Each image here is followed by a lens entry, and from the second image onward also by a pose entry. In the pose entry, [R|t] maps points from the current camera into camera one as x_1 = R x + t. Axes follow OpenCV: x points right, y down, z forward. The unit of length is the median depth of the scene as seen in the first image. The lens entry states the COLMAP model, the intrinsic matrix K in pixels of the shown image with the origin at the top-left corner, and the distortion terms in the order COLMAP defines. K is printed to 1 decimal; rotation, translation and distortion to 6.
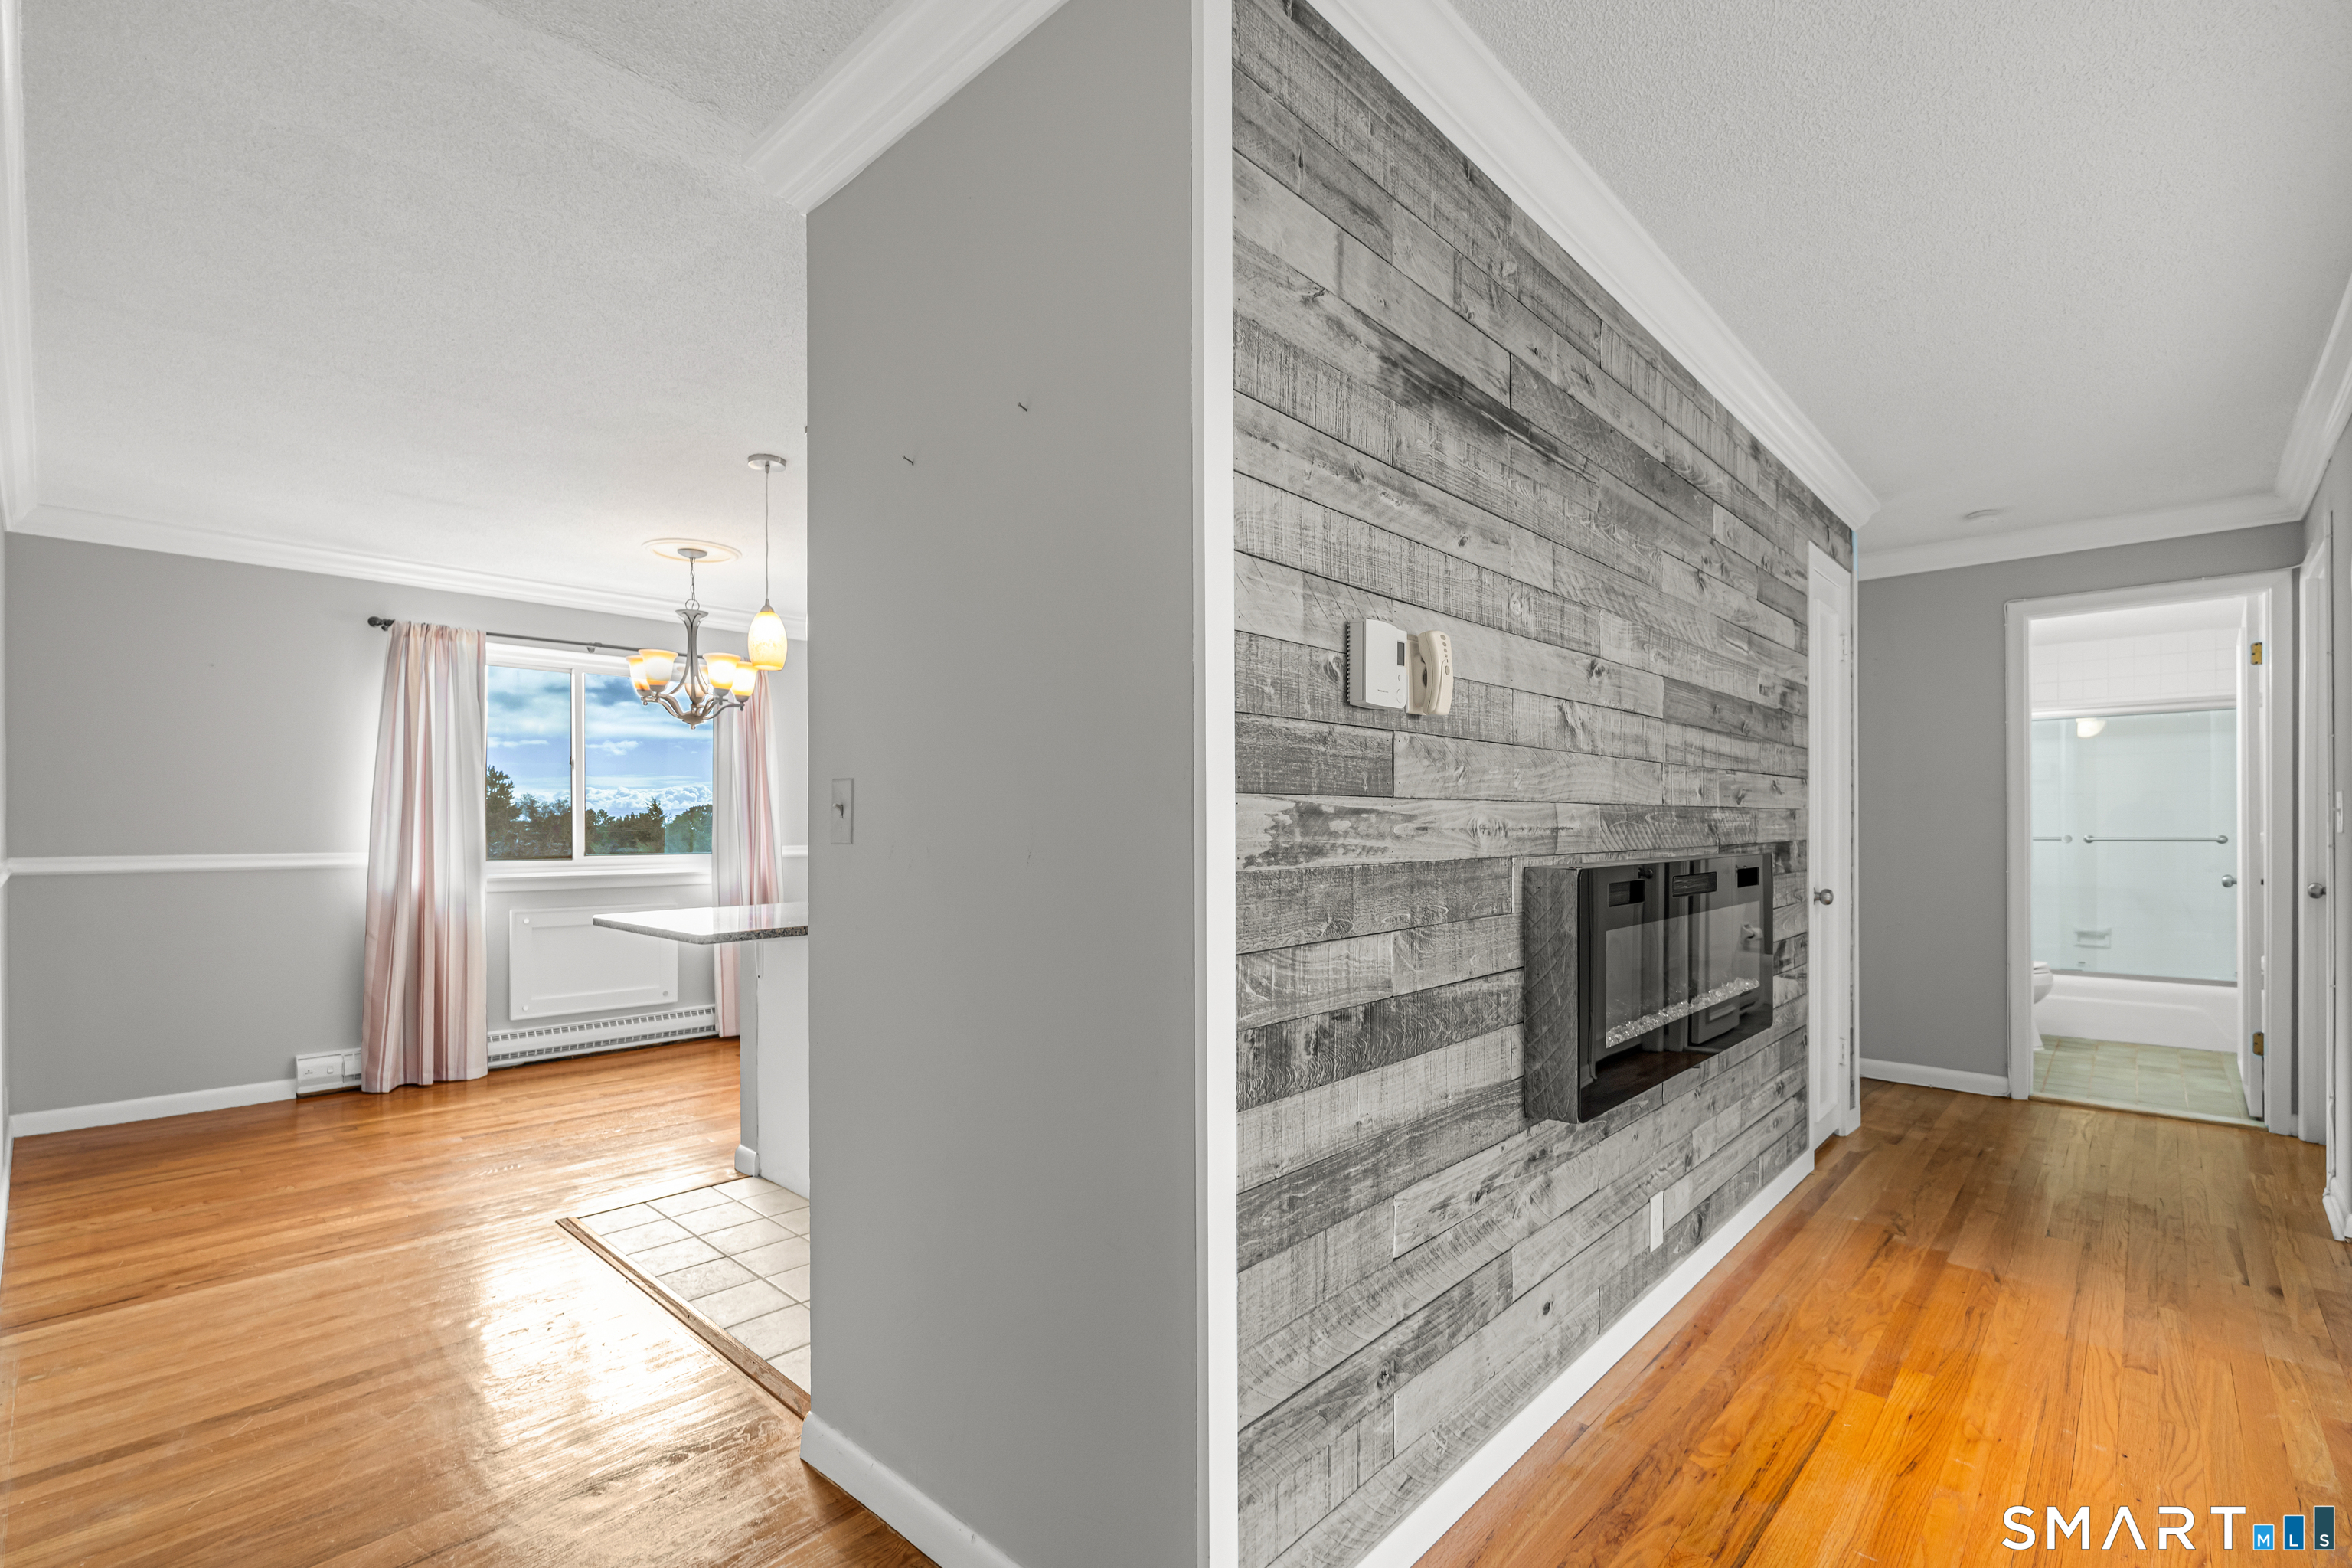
lens RADIAL K [[1049.9, 0, 1165.7], [0, 1049.9, 829.2], [0, 0, 1]] dist [-0.002856, -0.000154]
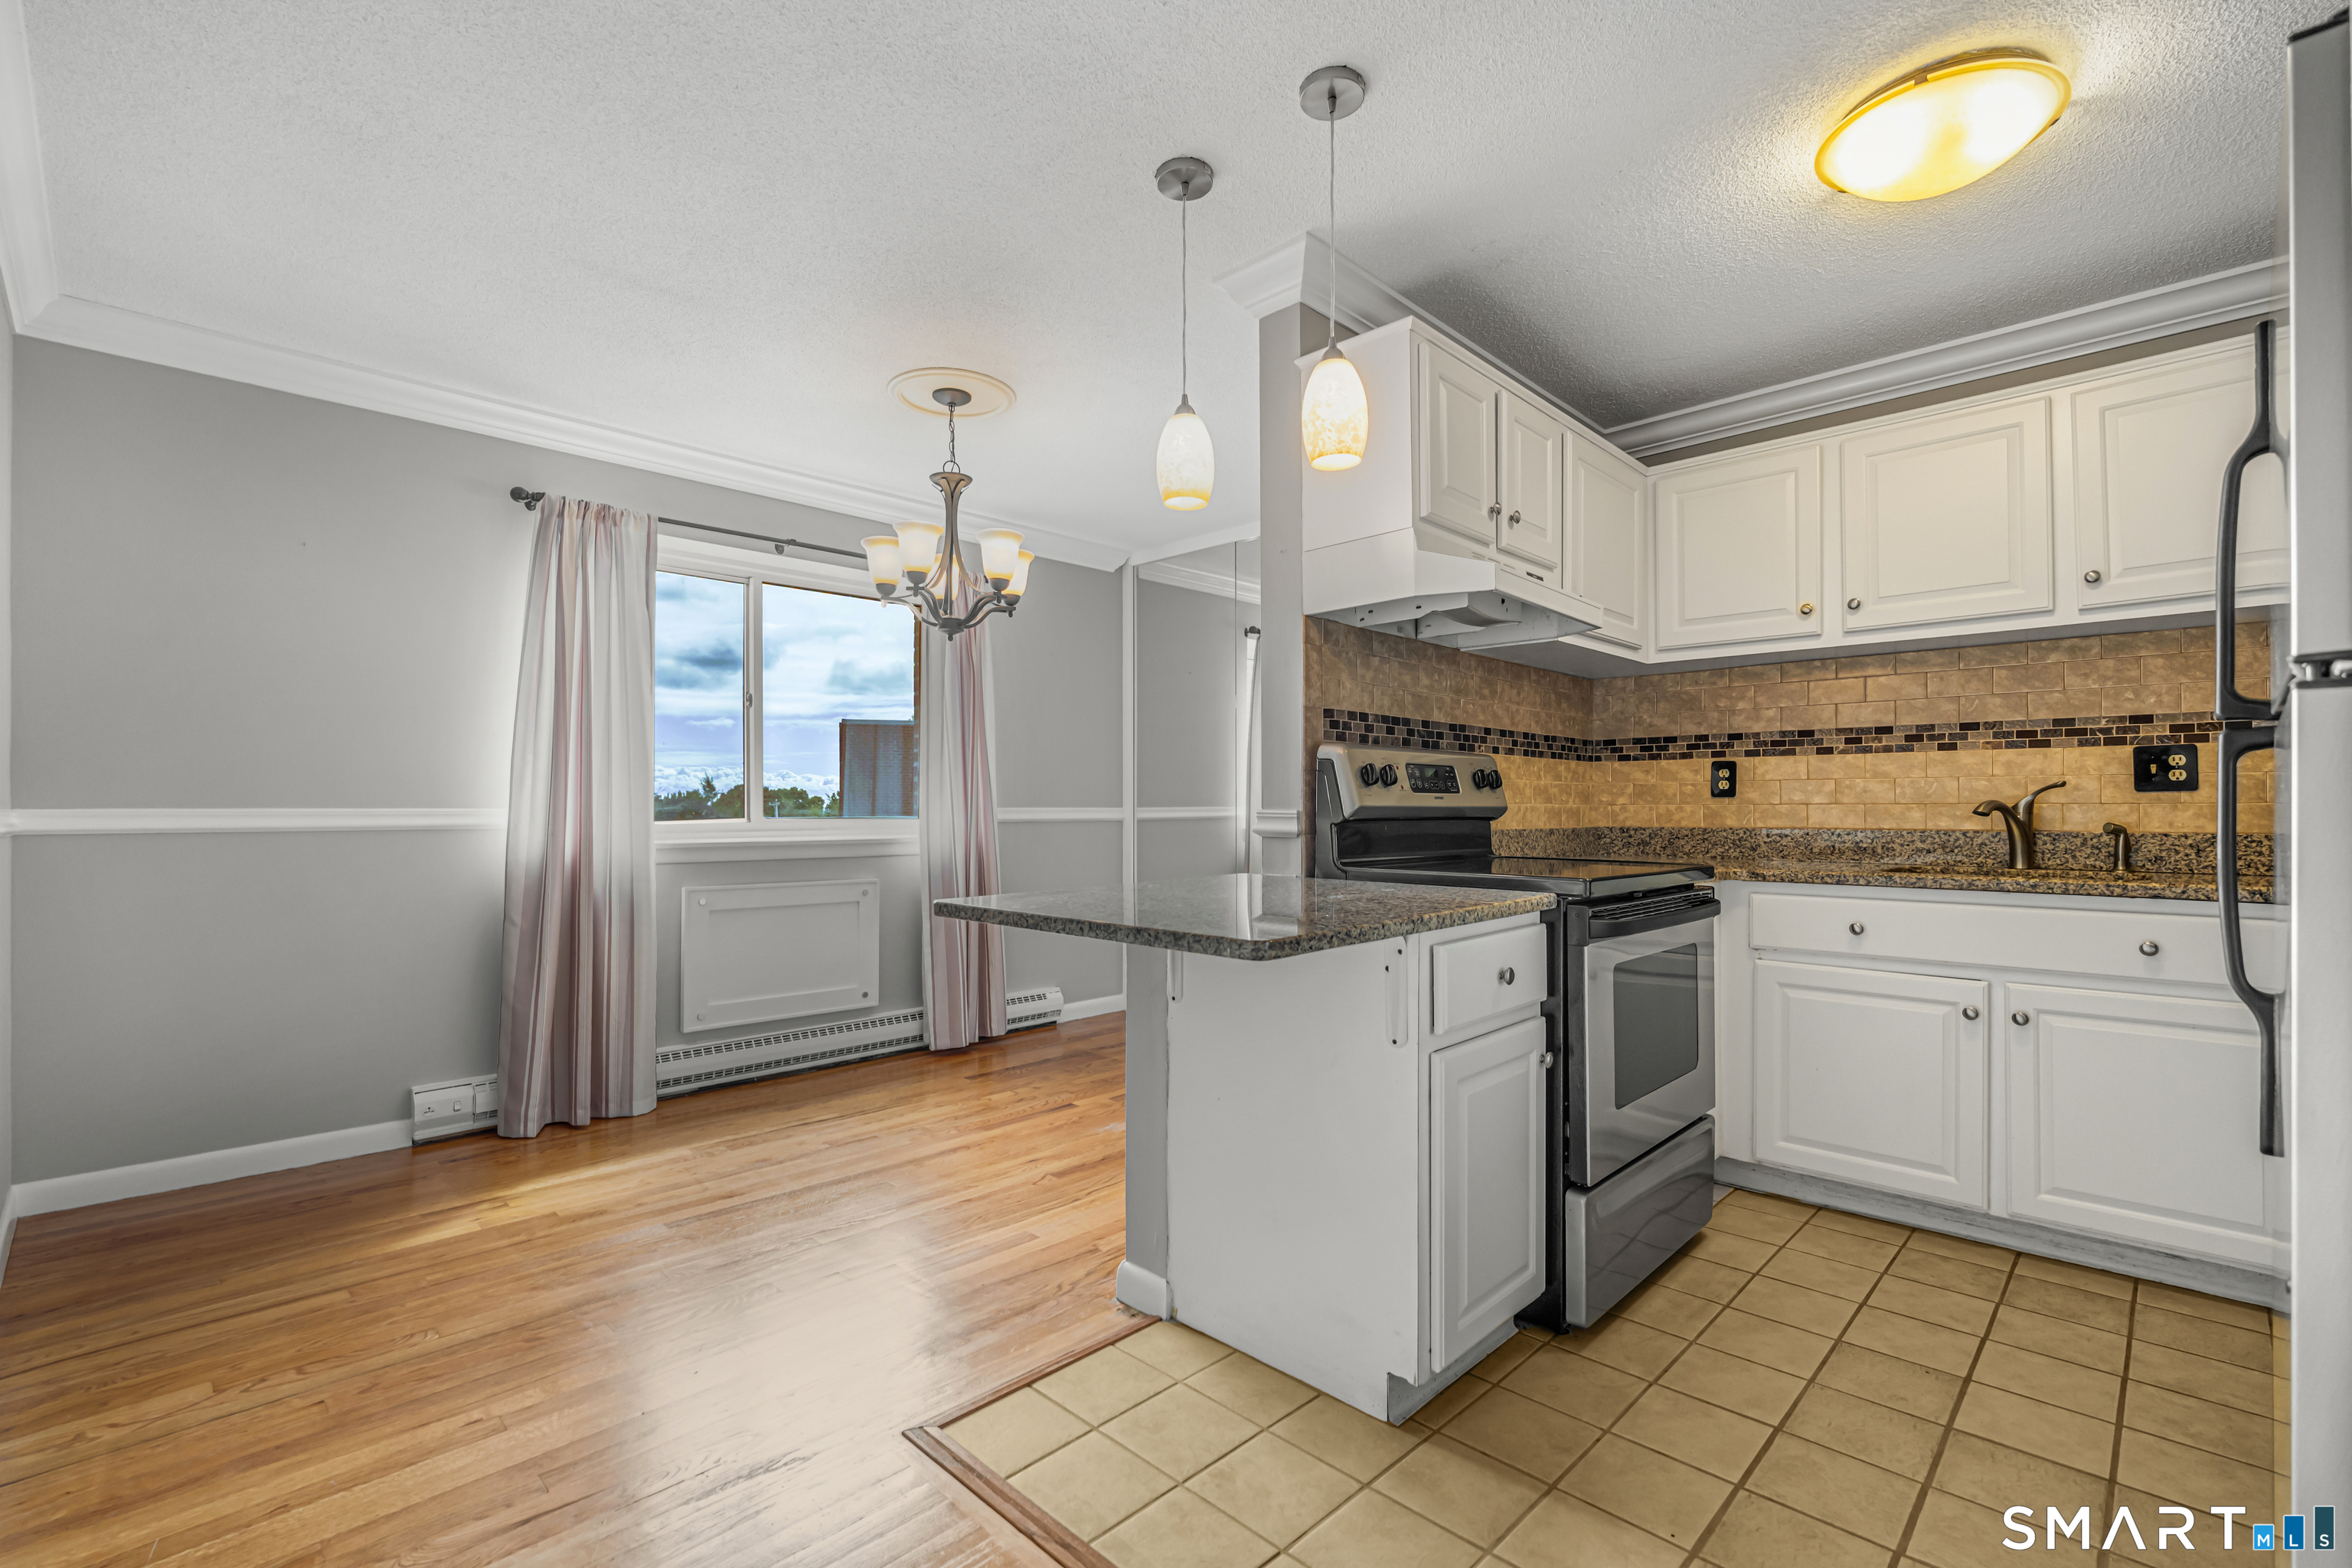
lens RADIAL K [[1032.9, 0, 1175.0], [0, 1032.9, 801.5], [0, 0, 1]] dist [-0.002737, 0.000011]
pose [[0.999715, 0.001935, -0.023796, -0.277210], [-0.002092, 0.999976, -0.006561, 0.021278], [0.023783, 0.006609, 0.999695, 0.288843]]
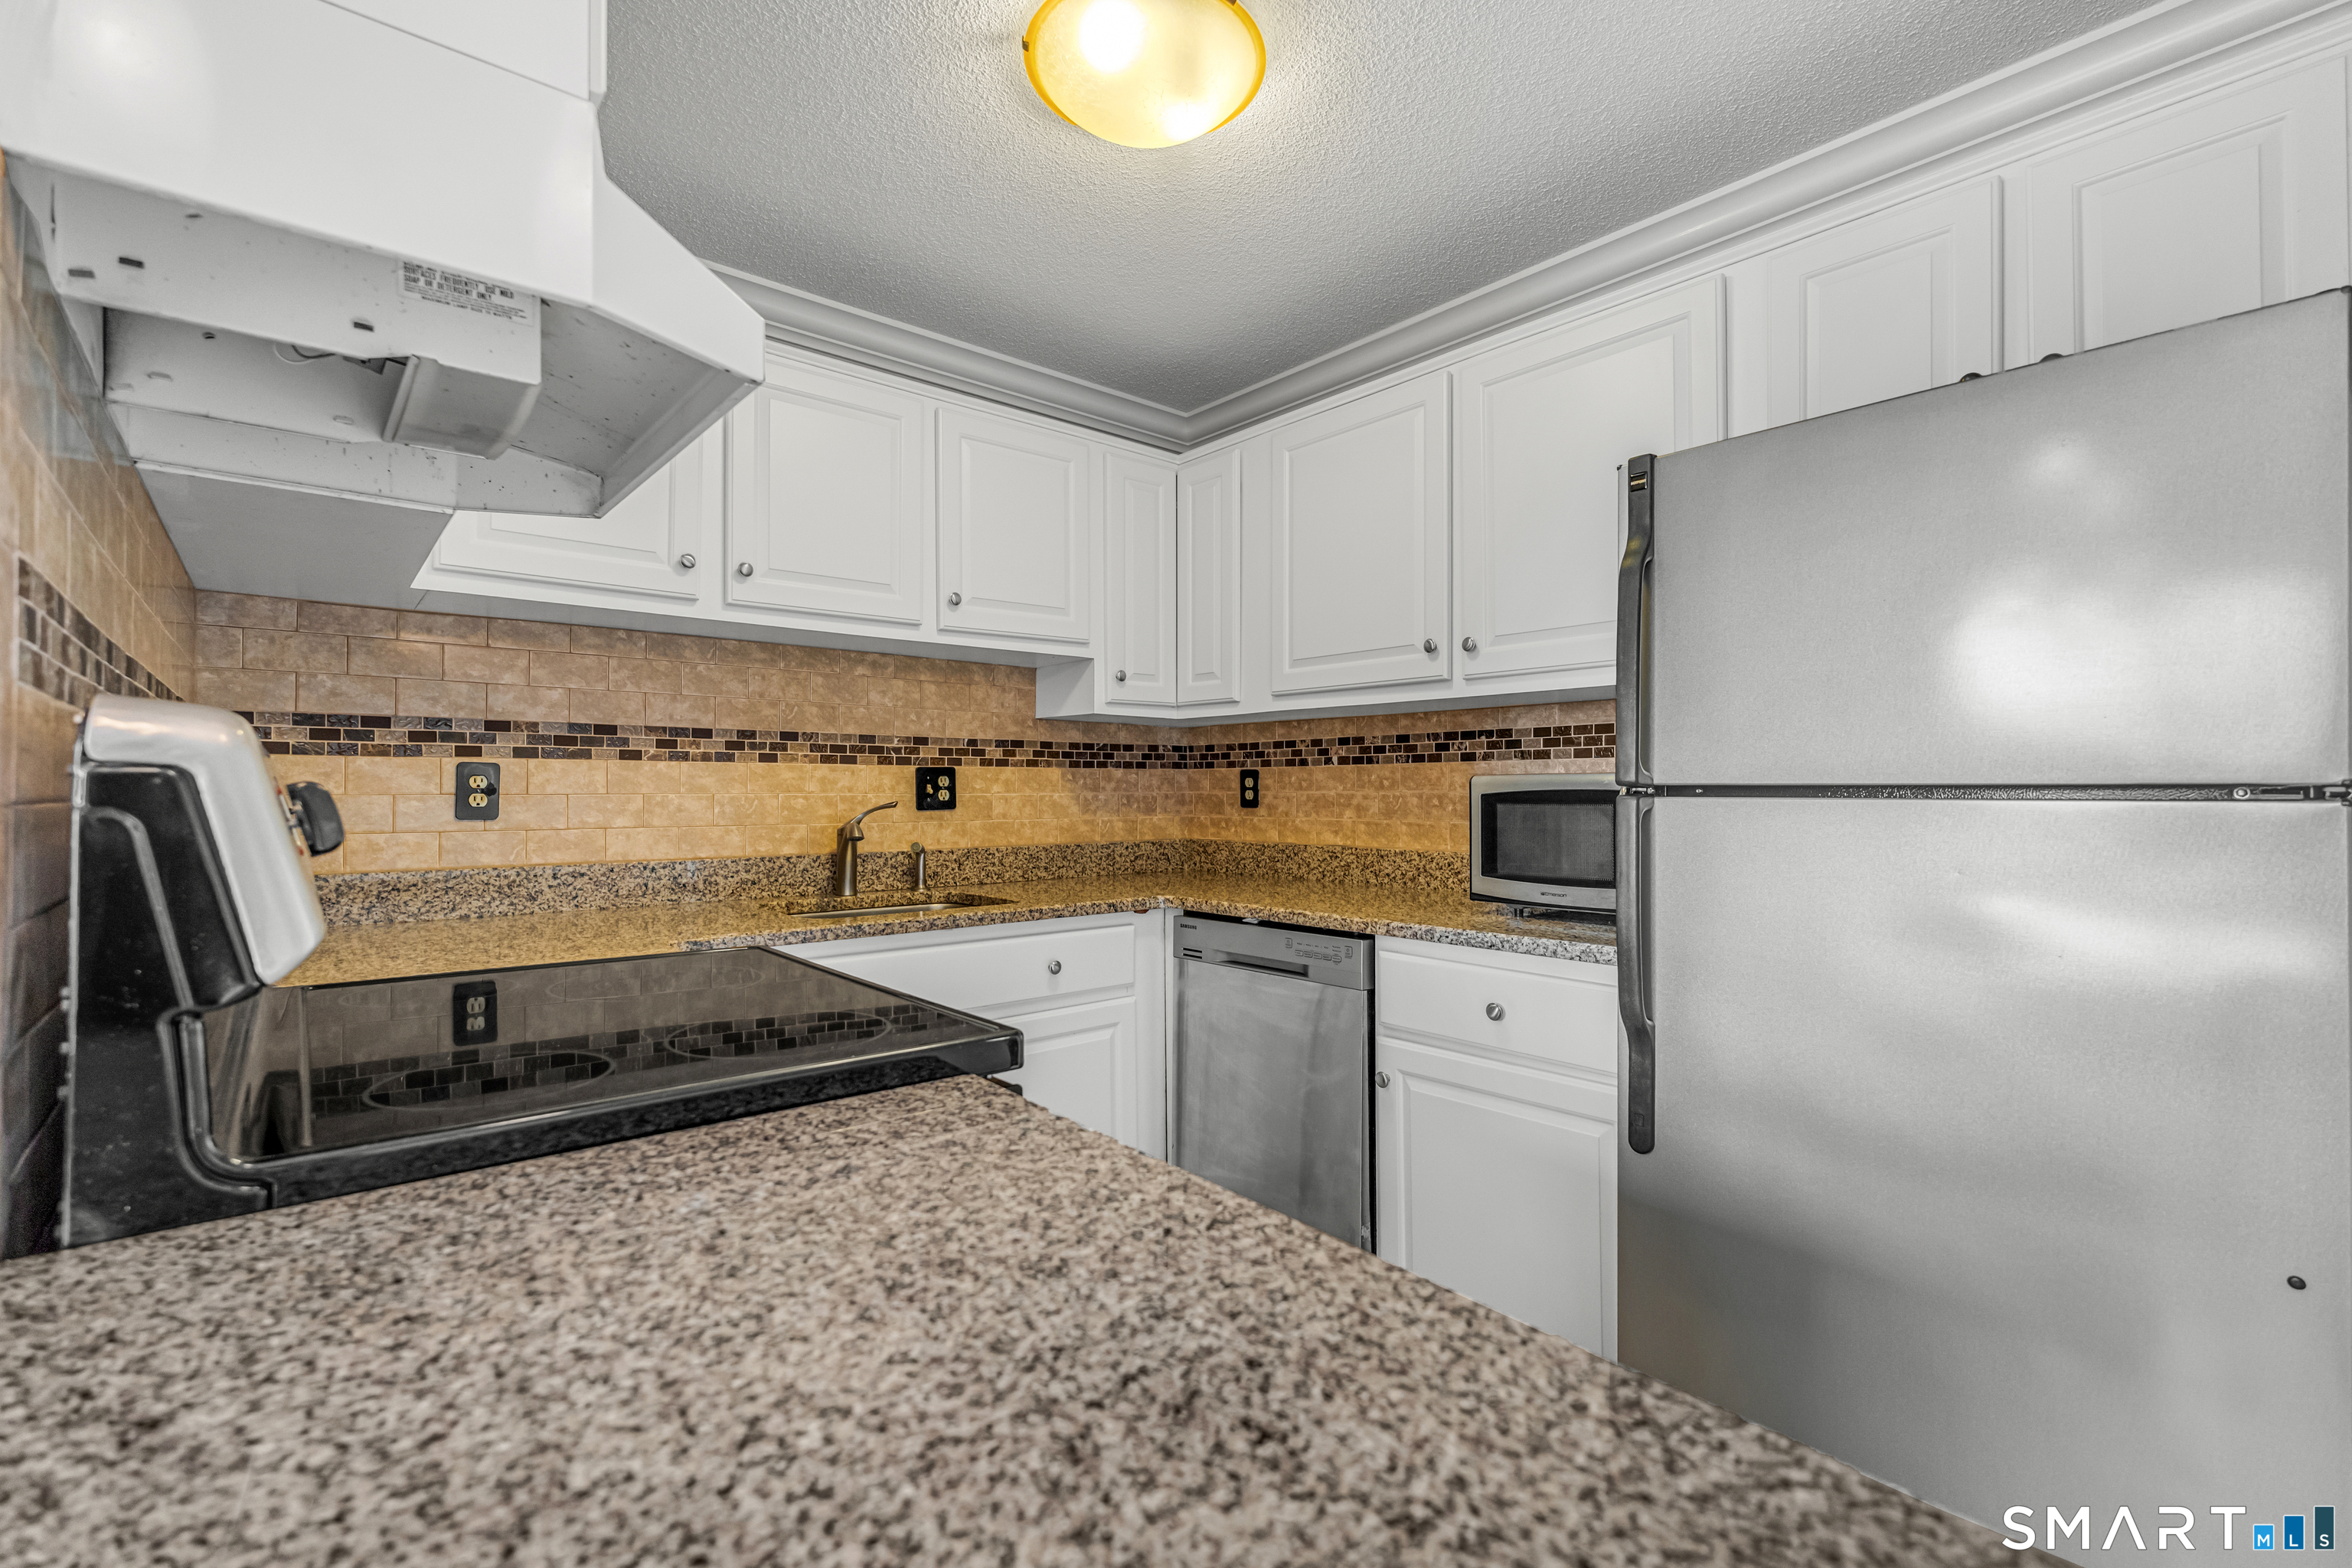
lens RADIAL K [[1036.9, 0, 1176.0], [0, 1036.9, 784.0], [0, 0, 1]] dist [-0.002078, 0.000114]
pose [[0.105024, 0.008351, 0.994435, -0.335362], [-0.001281, 0.999965, -0.008262, 0.000148], [-0.994469, -0.000406, 0.105031, 0.666088]]
